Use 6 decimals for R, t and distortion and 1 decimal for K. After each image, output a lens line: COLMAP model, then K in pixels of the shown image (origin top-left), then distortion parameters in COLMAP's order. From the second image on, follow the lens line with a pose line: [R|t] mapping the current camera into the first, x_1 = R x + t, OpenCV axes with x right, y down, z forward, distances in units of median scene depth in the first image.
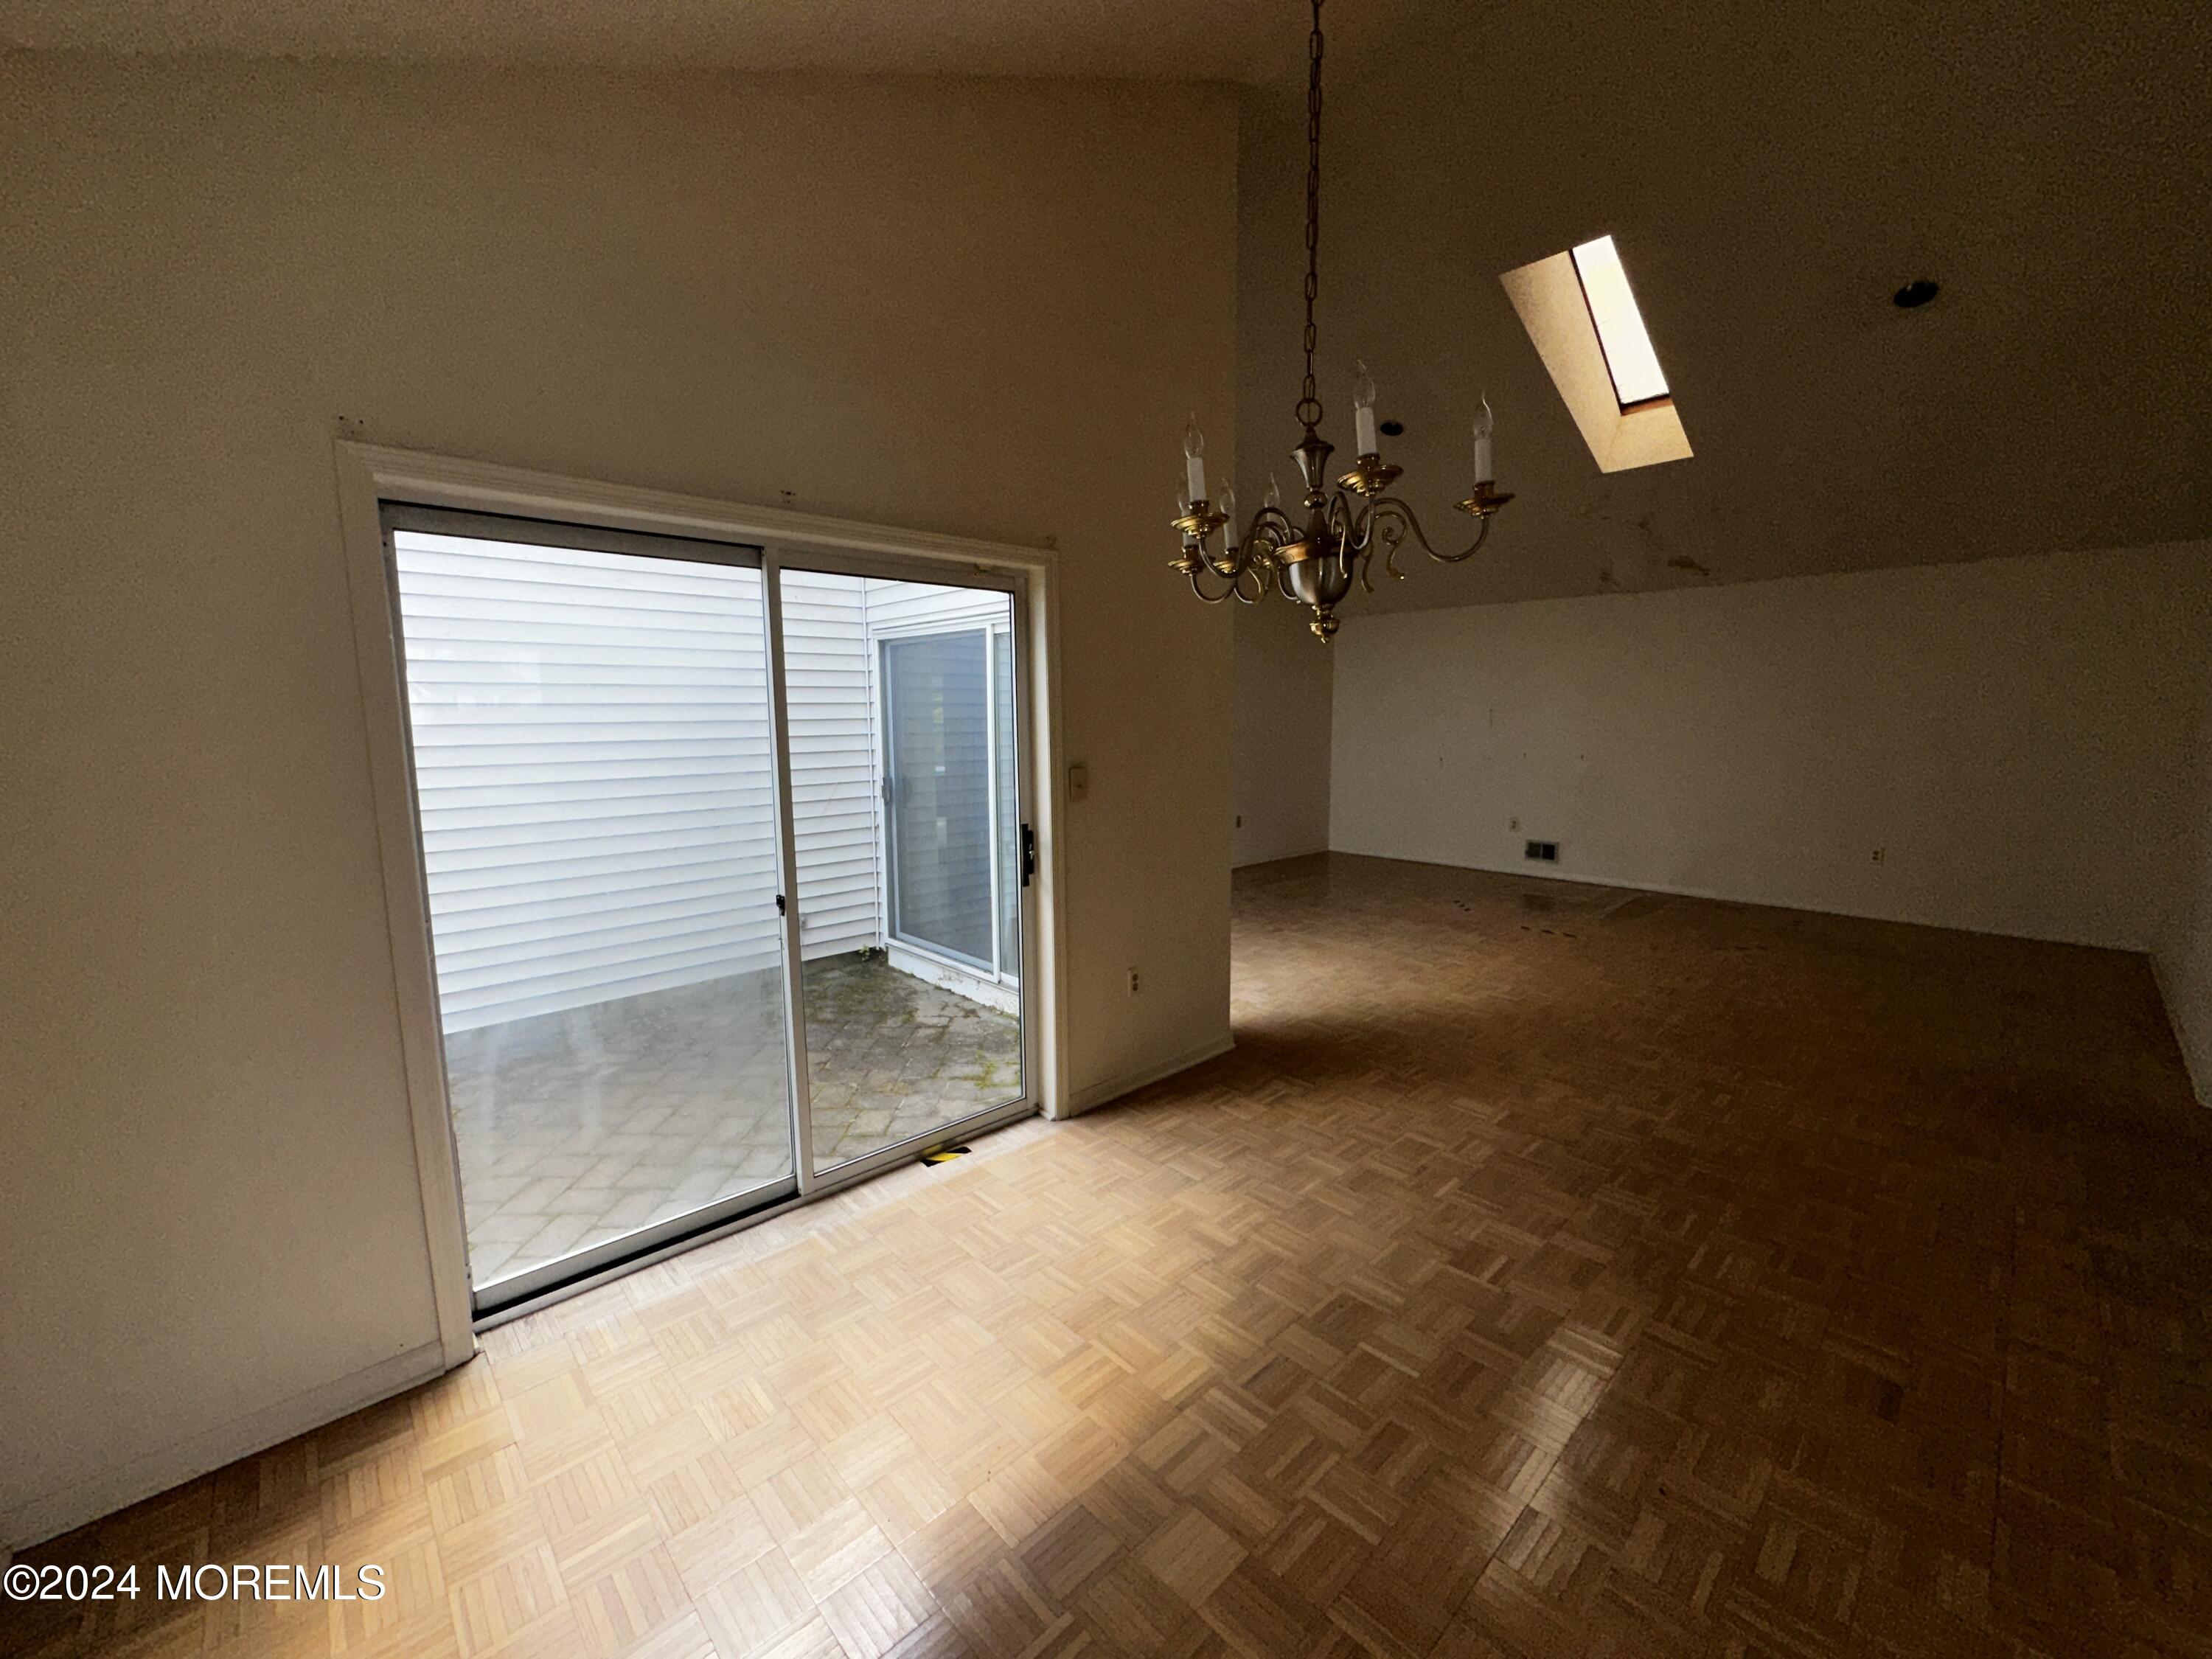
lens RADIAL K [[887.2, 0, 1106.0], [0, 887.2, 829.5], [0, 0, 1]] dist [-0.000213, 0.000331]
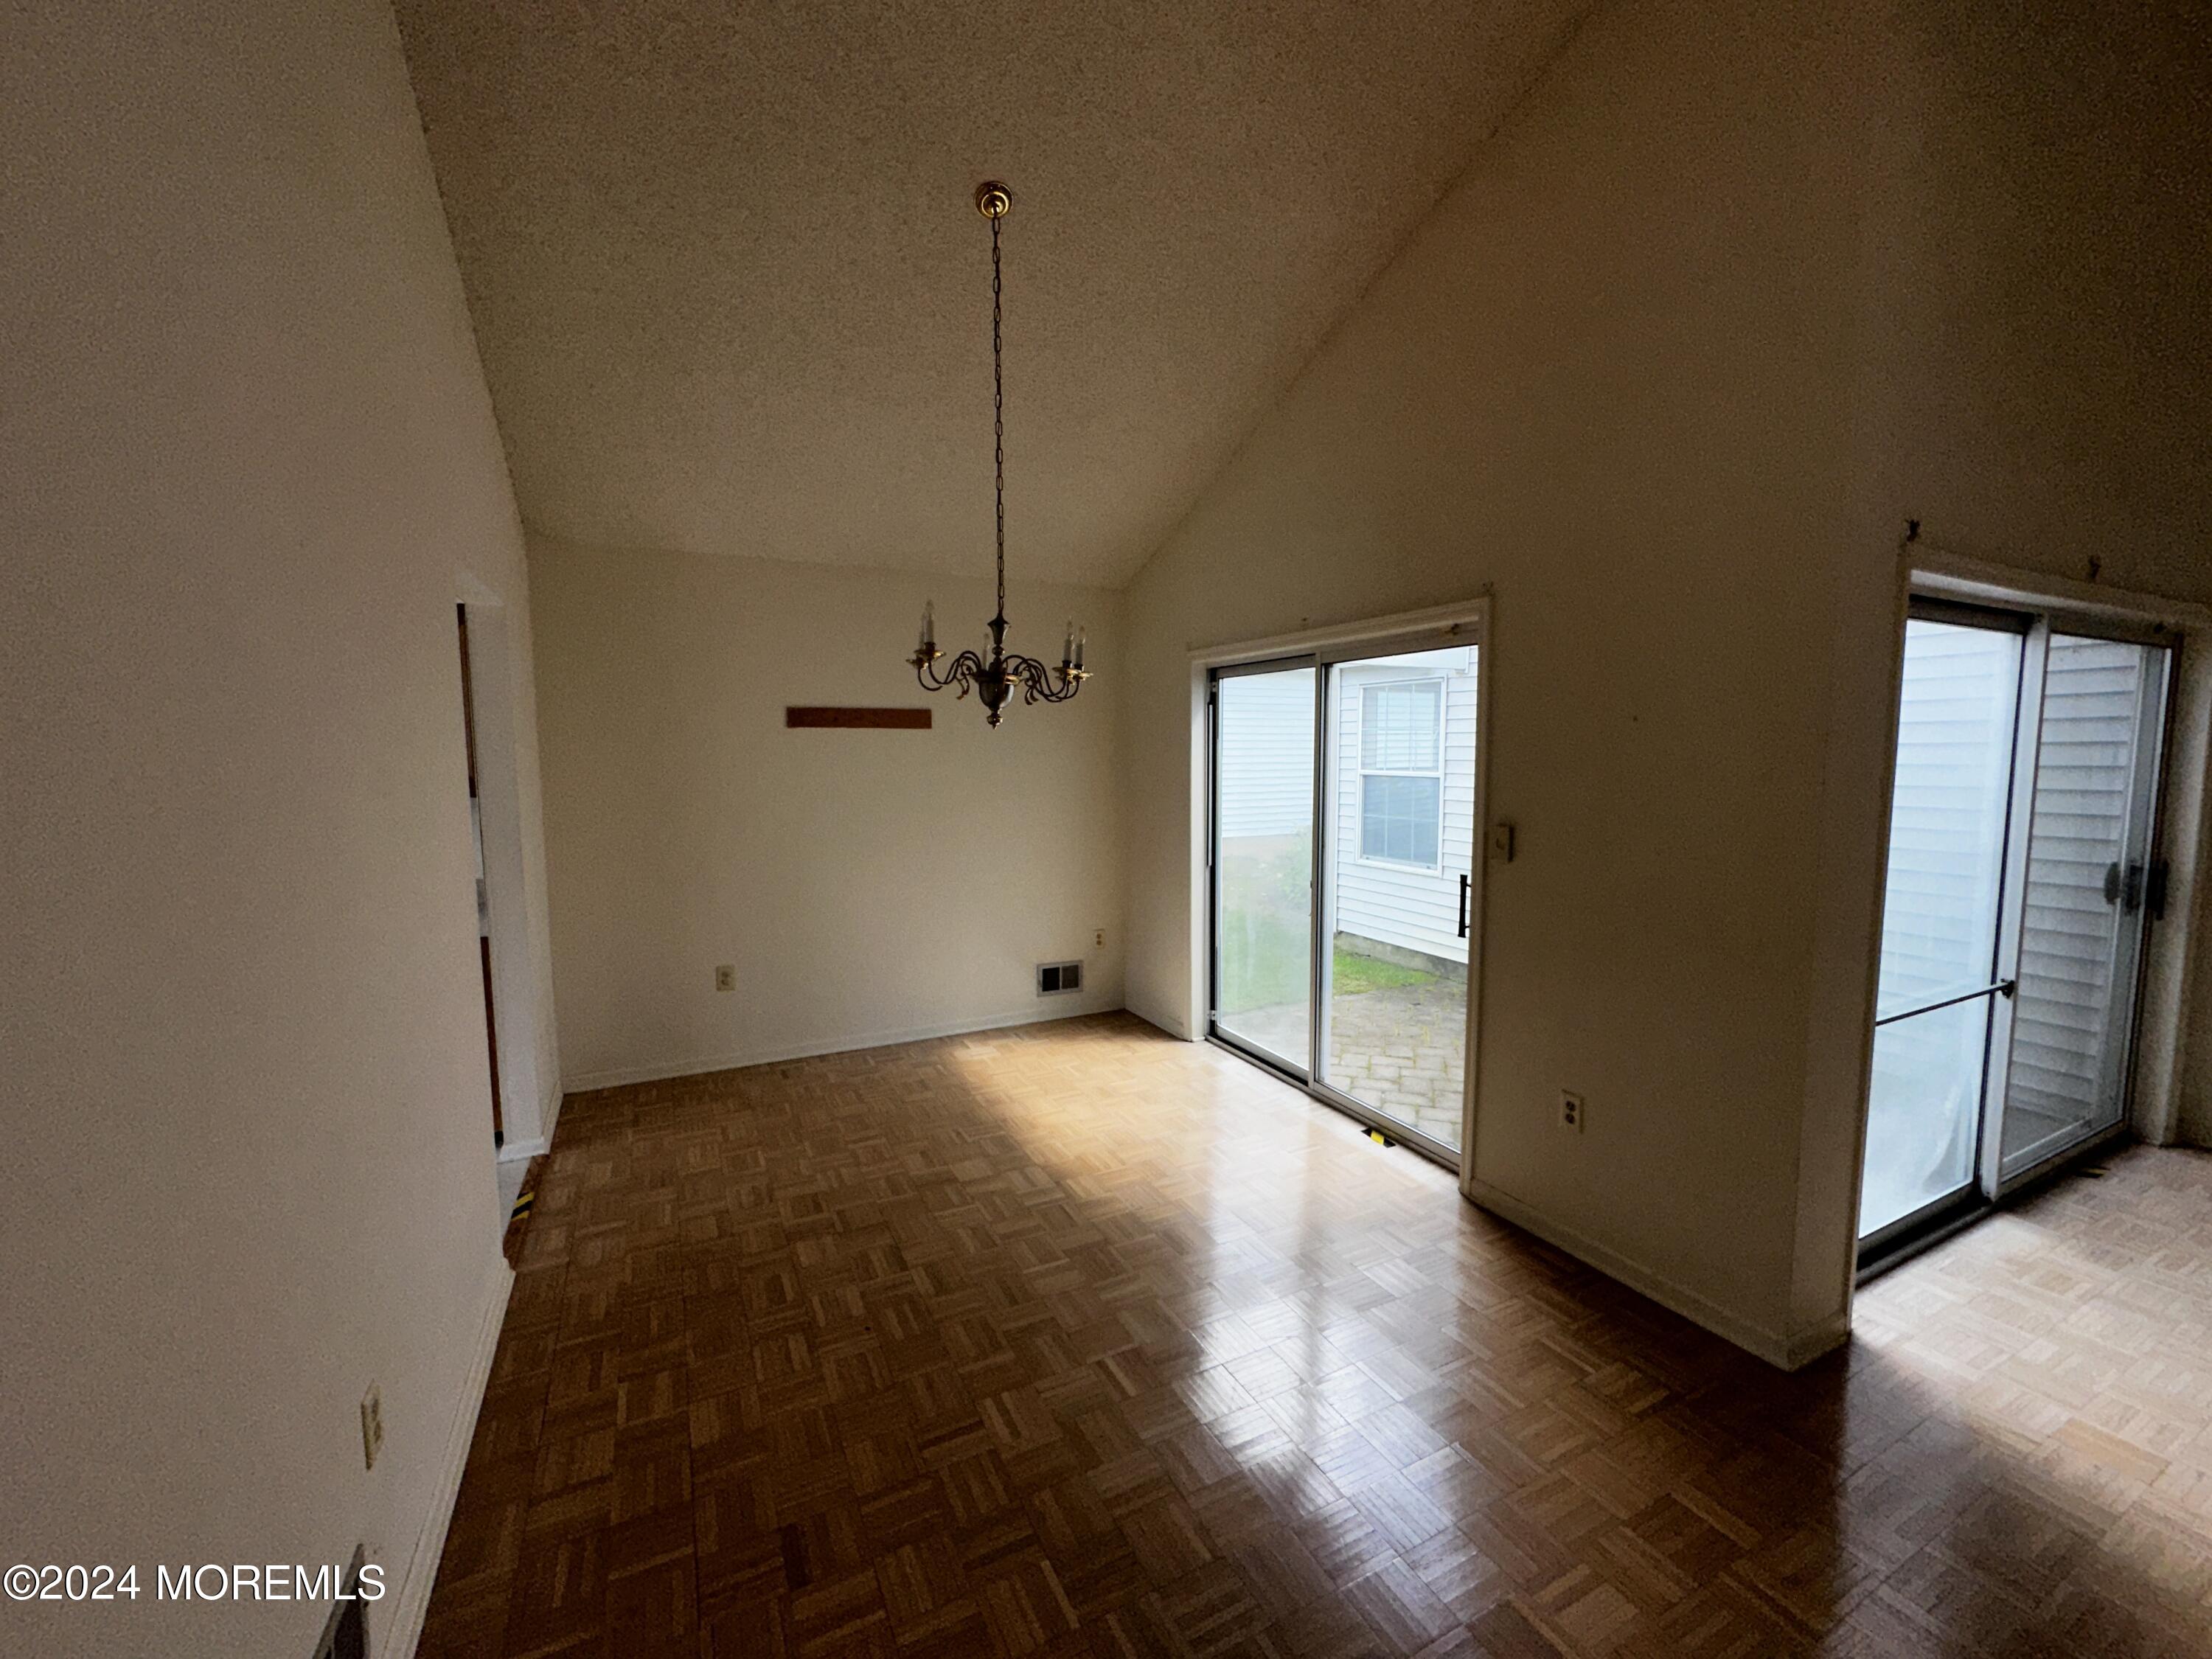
lens RADIAL K [[887.2, 0, 1106.0], [0, 887.2, 829.5], [0, 0, 1]] dist [-0.000213, 0.000331]
pose [[-0.282140, 0.093559, -0.954800, 1.227233], [-0.121592, 0.983720, 0.132323, -0.176545], [0.951637, 0.153430, -0.266171, 1.108366]]
